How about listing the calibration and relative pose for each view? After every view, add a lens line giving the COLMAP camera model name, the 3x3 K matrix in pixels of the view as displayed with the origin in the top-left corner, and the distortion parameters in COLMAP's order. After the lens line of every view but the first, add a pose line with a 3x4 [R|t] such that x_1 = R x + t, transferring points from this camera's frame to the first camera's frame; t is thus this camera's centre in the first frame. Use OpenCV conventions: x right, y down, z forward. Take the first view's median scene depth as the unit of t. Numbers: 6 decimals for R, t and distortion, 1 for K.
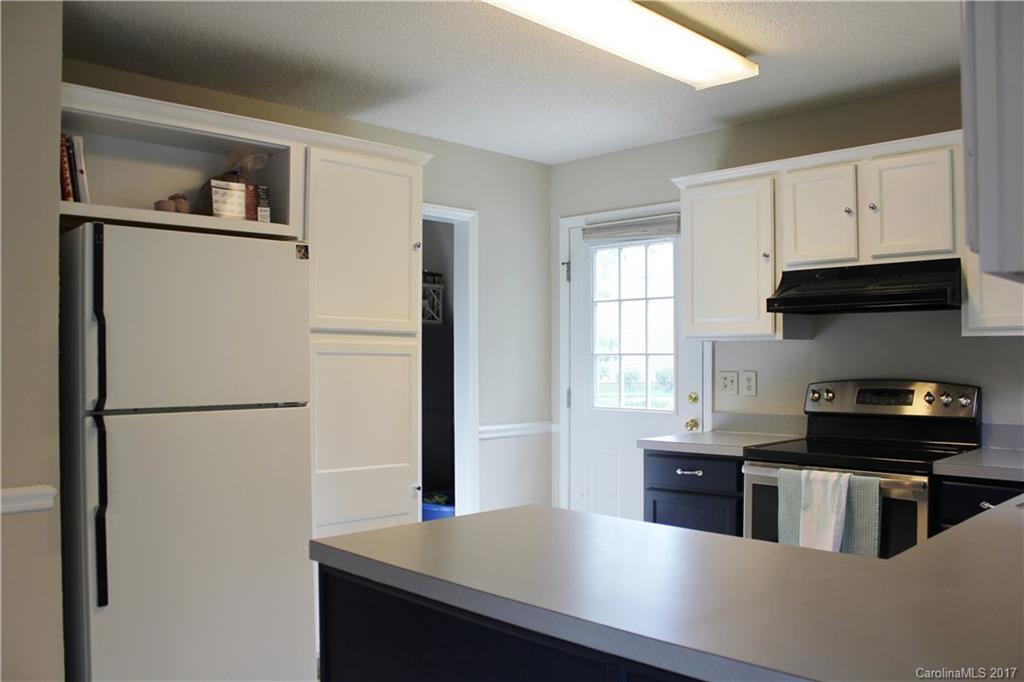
lens RADIAL K [[848.4, 0, 512.1], [0, 848.4, 347.3], [0, 0, 1]] dist [-0.147286, 0.085567]
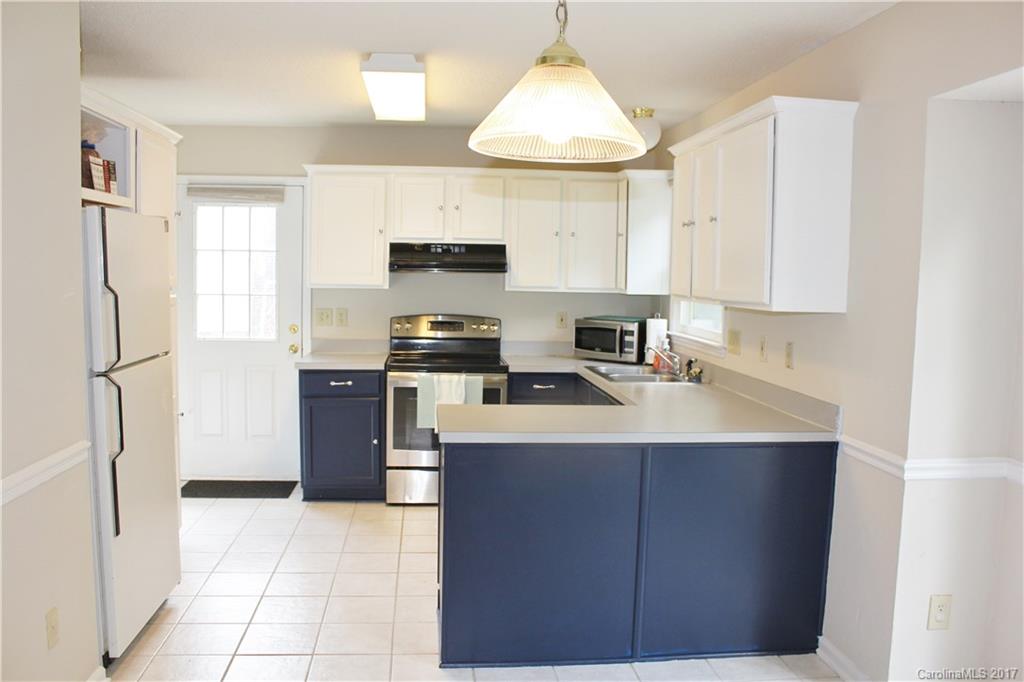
lens RADIAL K [[848.4, 0, 514.9], [0, 848.4, 342.1], [0, 0, 1]] dist [-0.147286, 0.085567]
pose [[0.641998, -0.046900, 0.765270, -0.678102], [-0.030707, 0.995754, 0.086785, -0.052419], [-0.766091, -0.079215, 0.637832, -0.126007]]
